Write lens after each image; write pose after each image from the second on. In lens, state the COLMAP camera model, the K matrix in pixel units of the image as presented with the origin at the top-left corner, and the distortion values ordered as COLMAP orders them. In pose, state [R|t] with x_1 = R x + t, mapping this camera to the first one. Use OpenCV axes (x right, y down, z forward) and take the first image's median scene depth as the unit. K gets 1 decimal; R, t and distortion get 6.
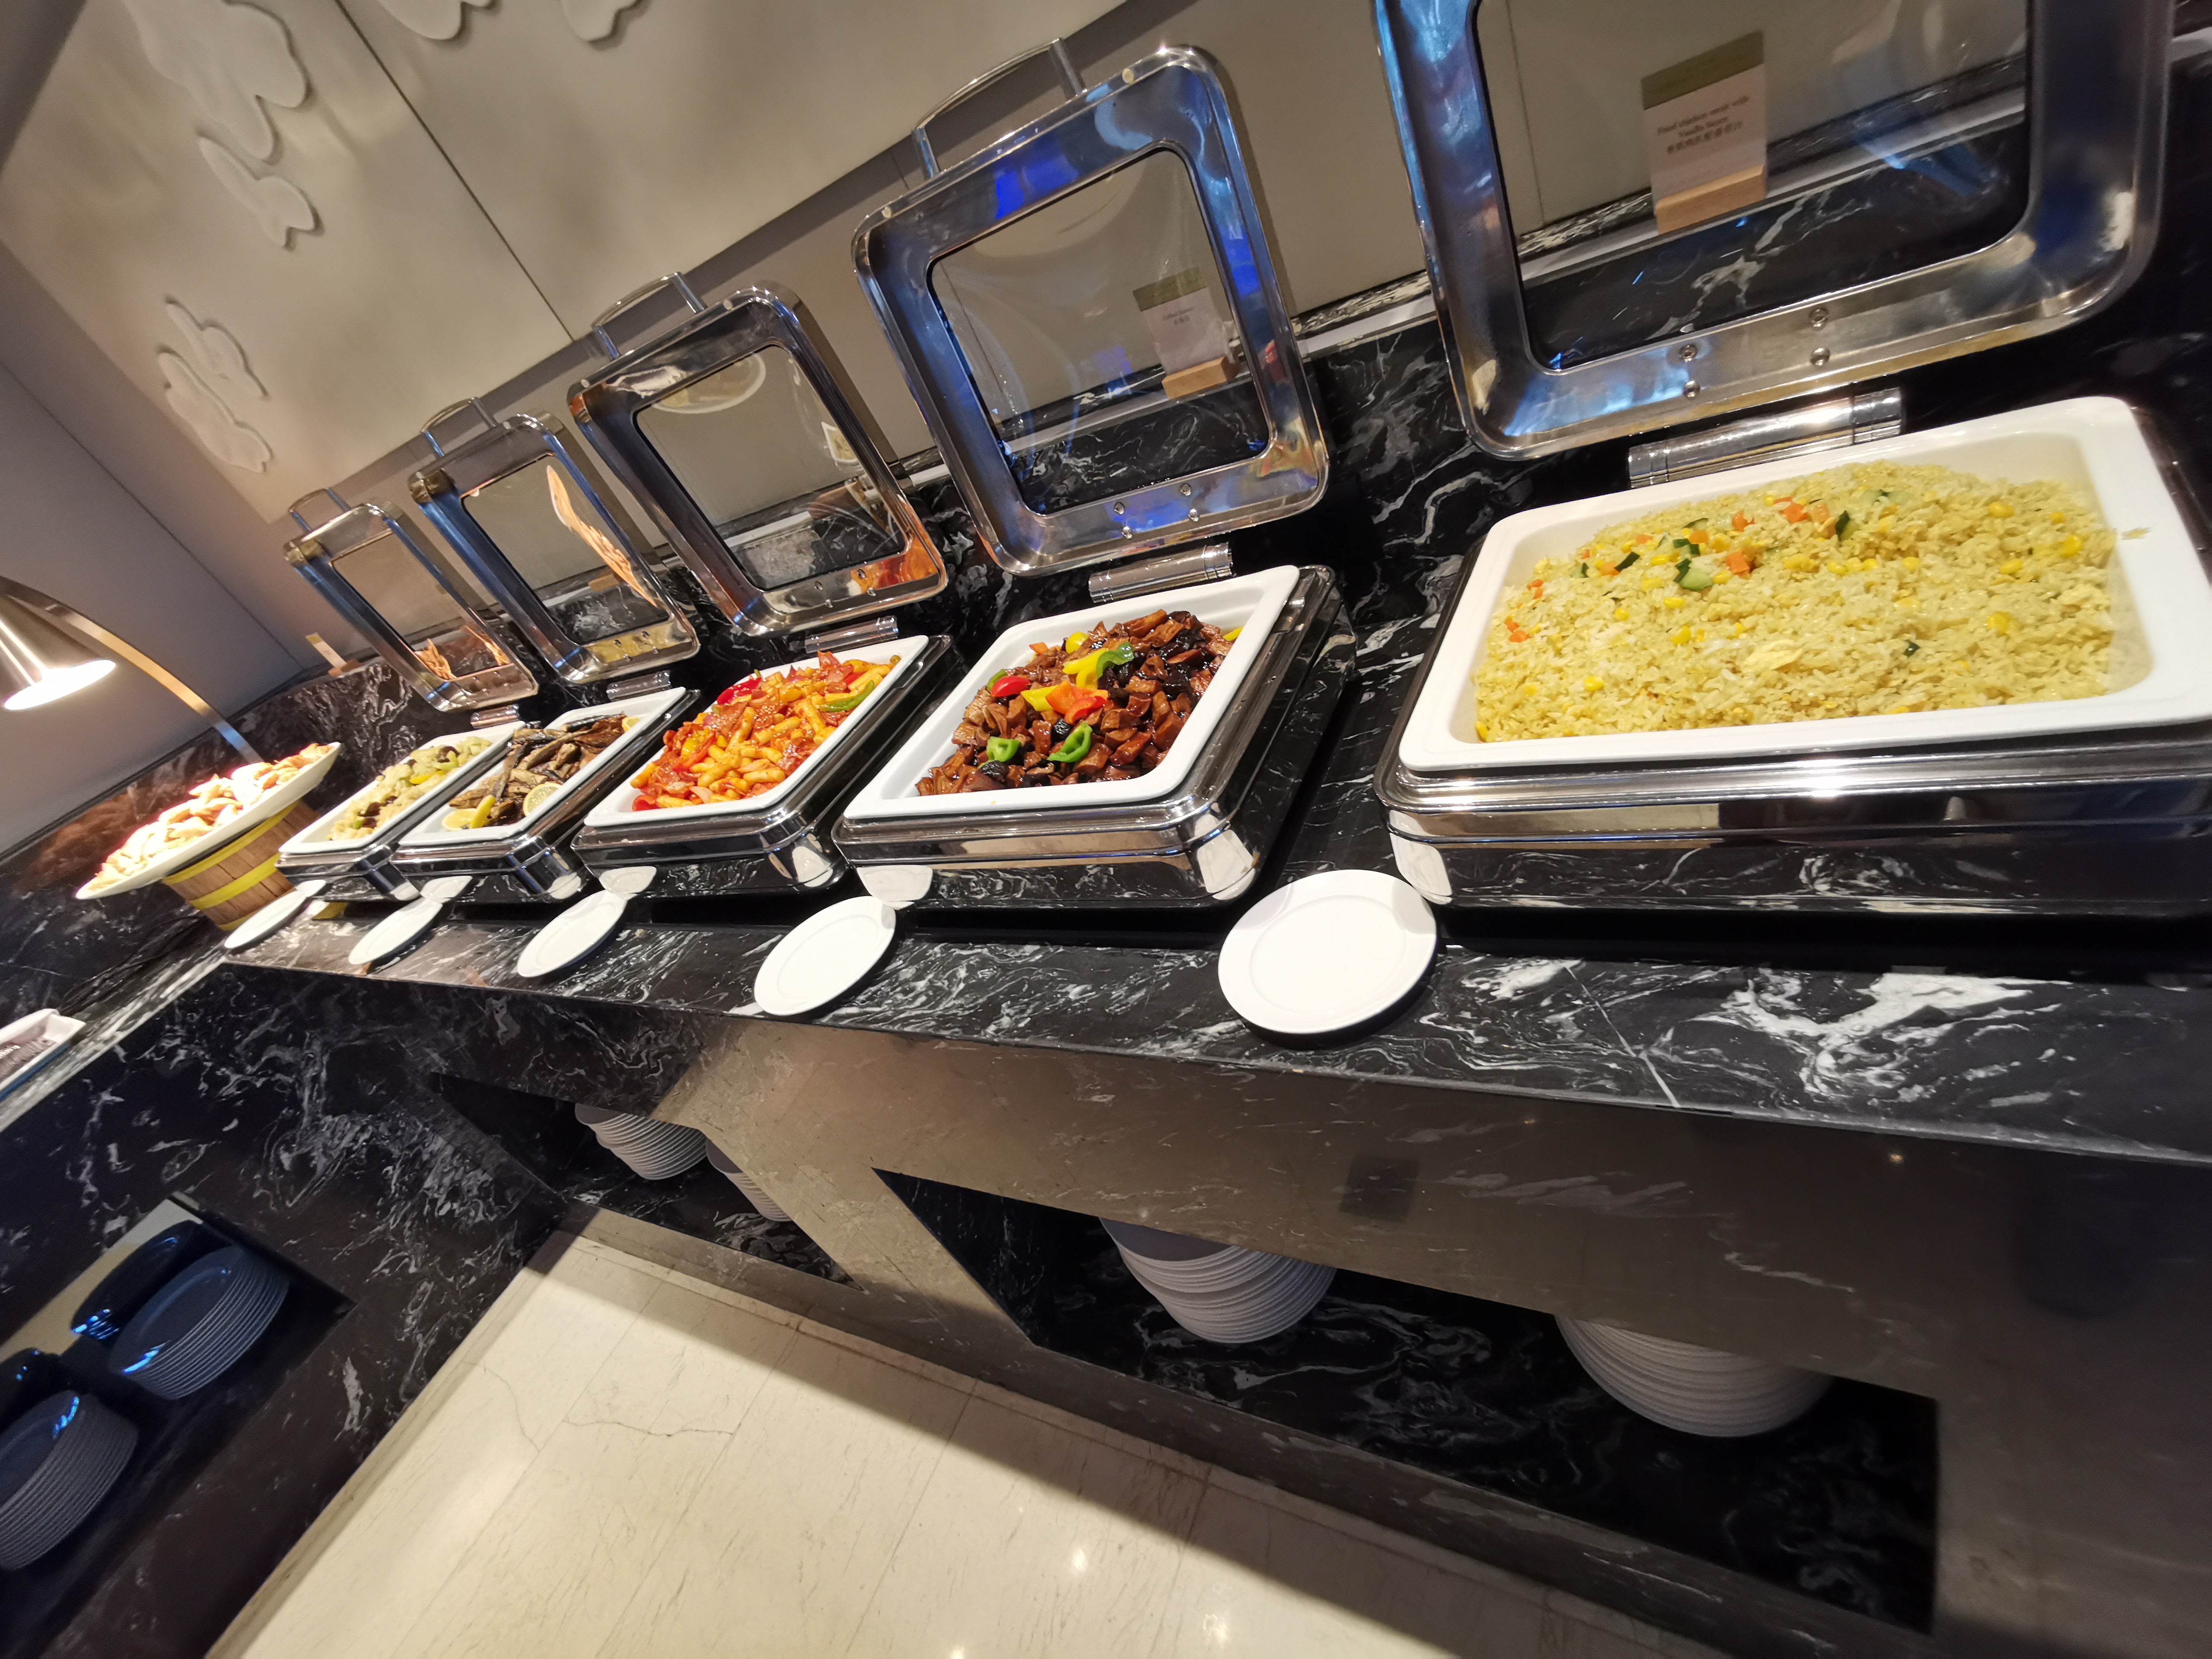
lens RADIAL K [[1010.4, 0, 1106.0], [0, 1010.4, 829.5], [0, 0, 1]] dist [-0.000177, -0.000495]
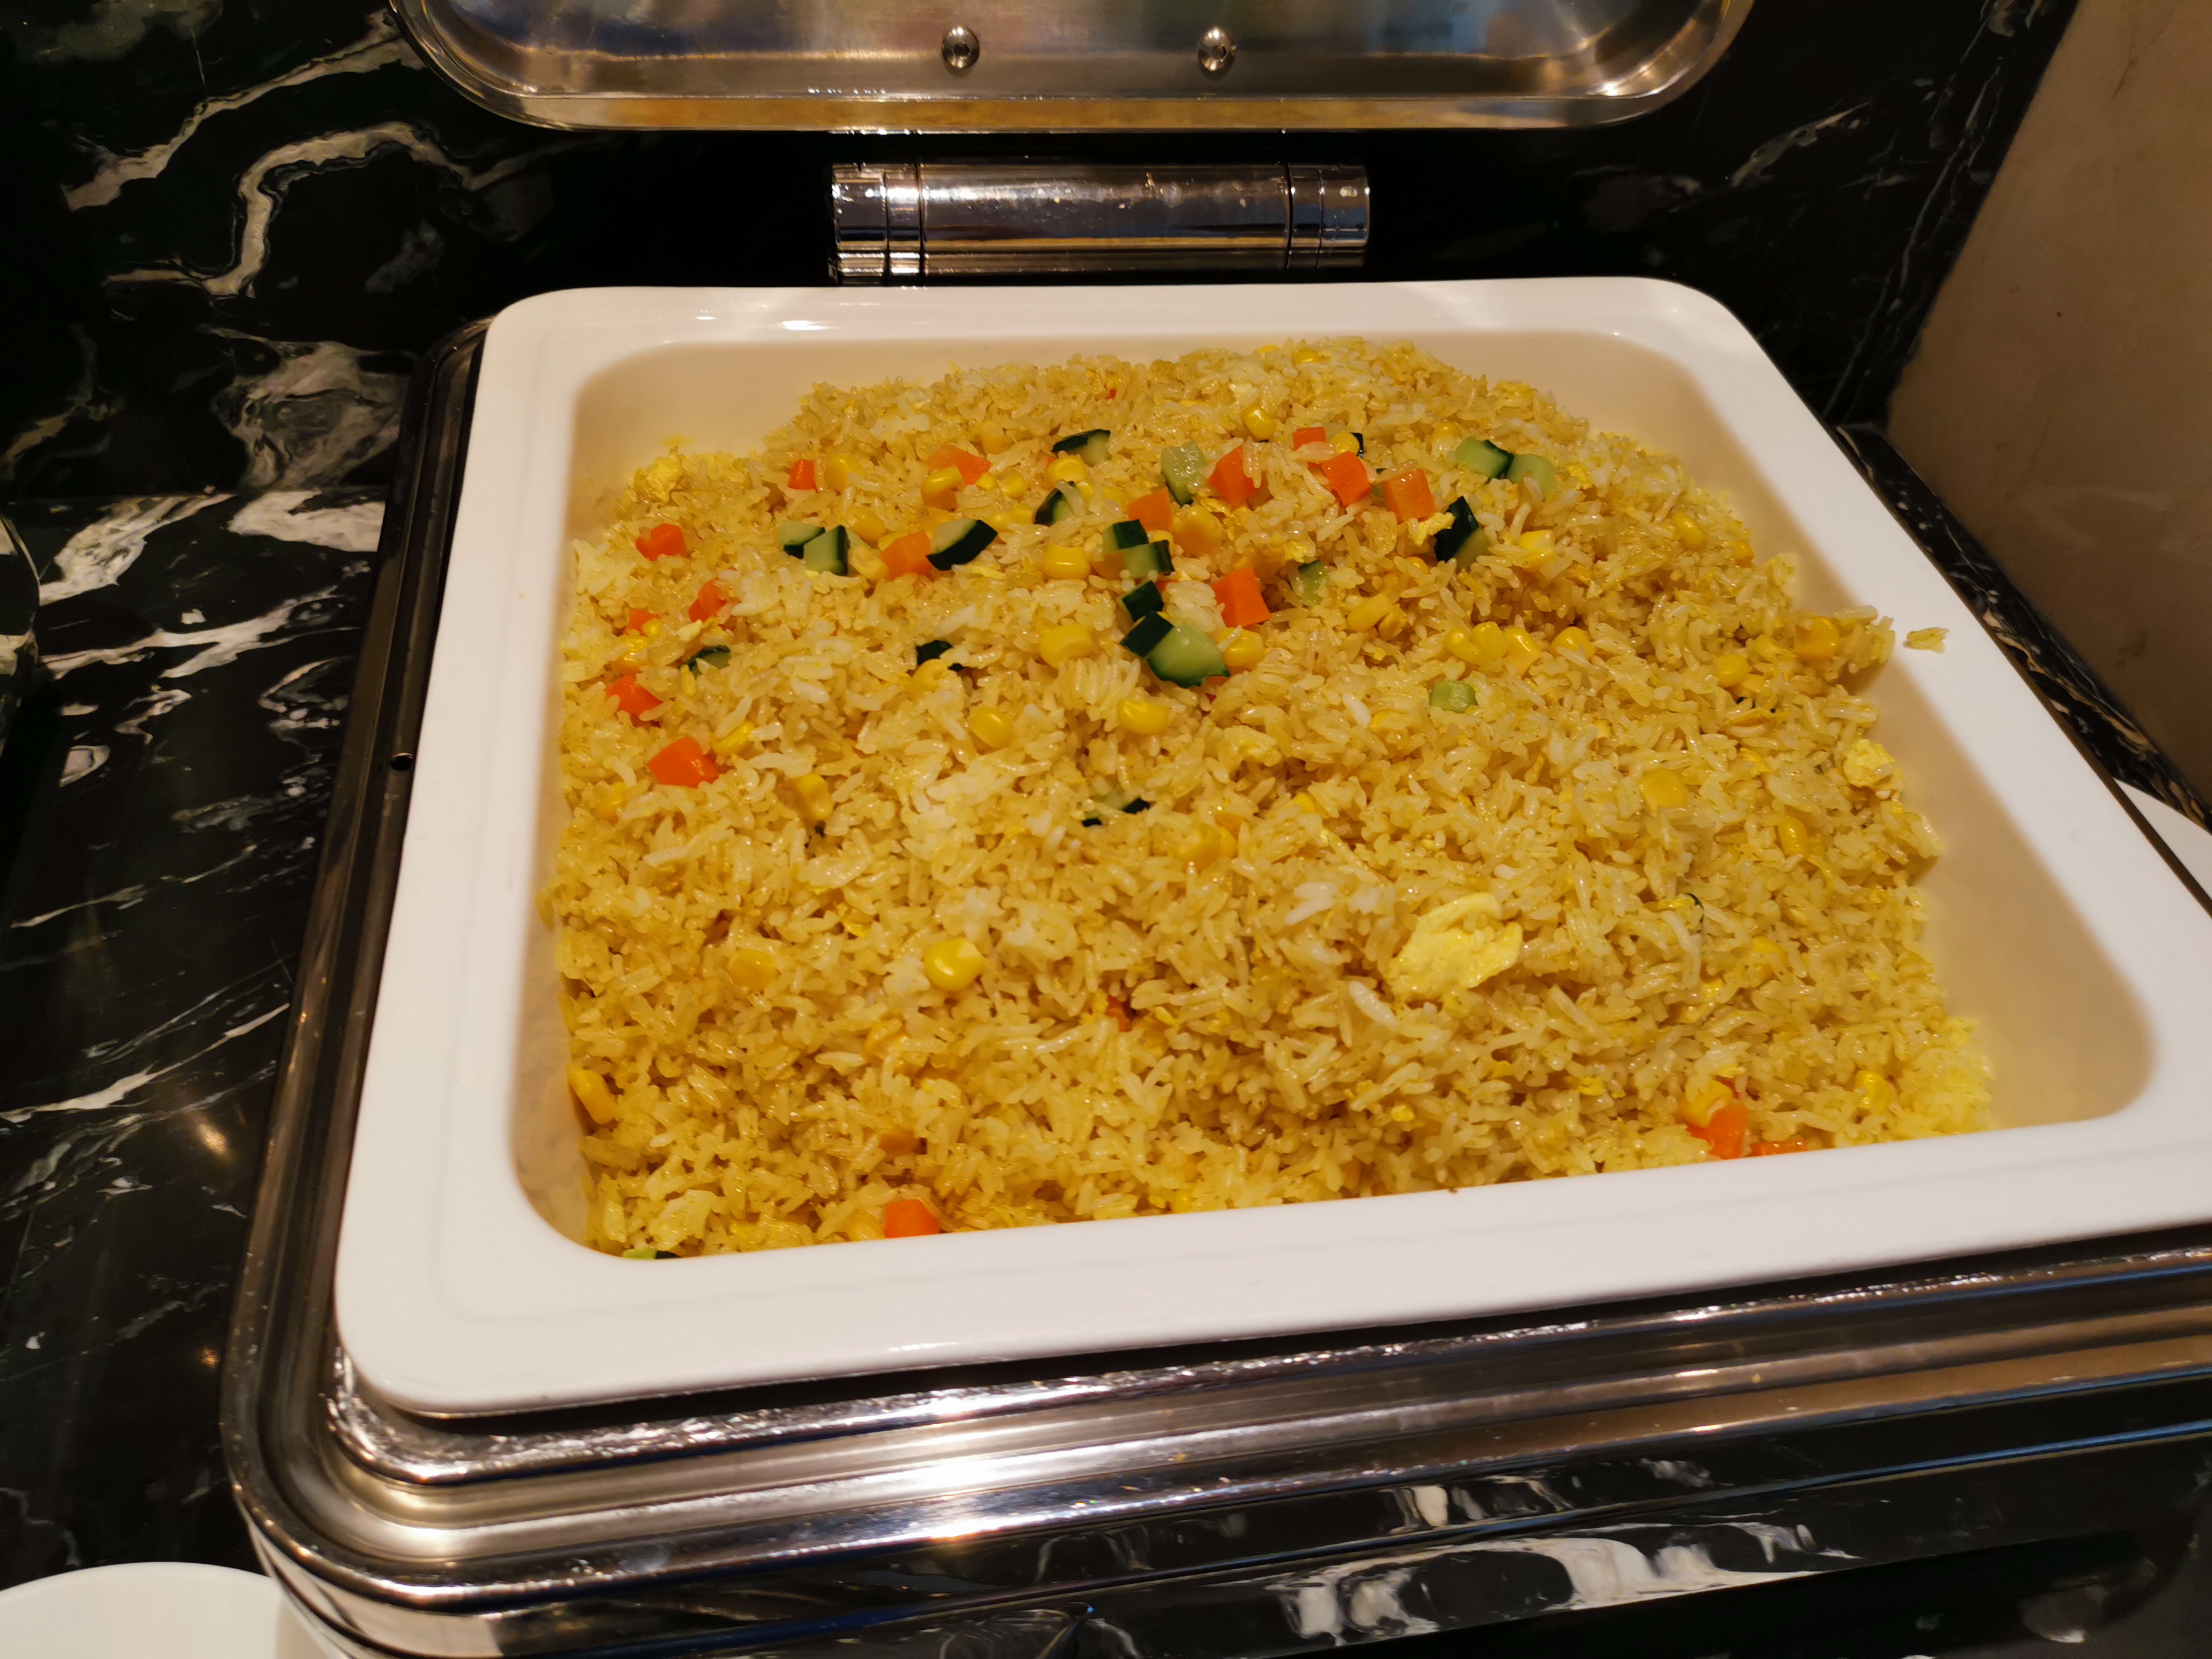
lens RADIAL K [[1752.2, 0, 1106.0], [0, 1752.2, 829.5], [0, 0, 1]] dist [0.032470, -0.055215]
pose [[0.689221, -0.070434, 0.721119, 0.114121], [0.018233, 0.996635, 0.079918, -0.216615], [-0.724321, -0.041933, 0.688186, 0.553999]]
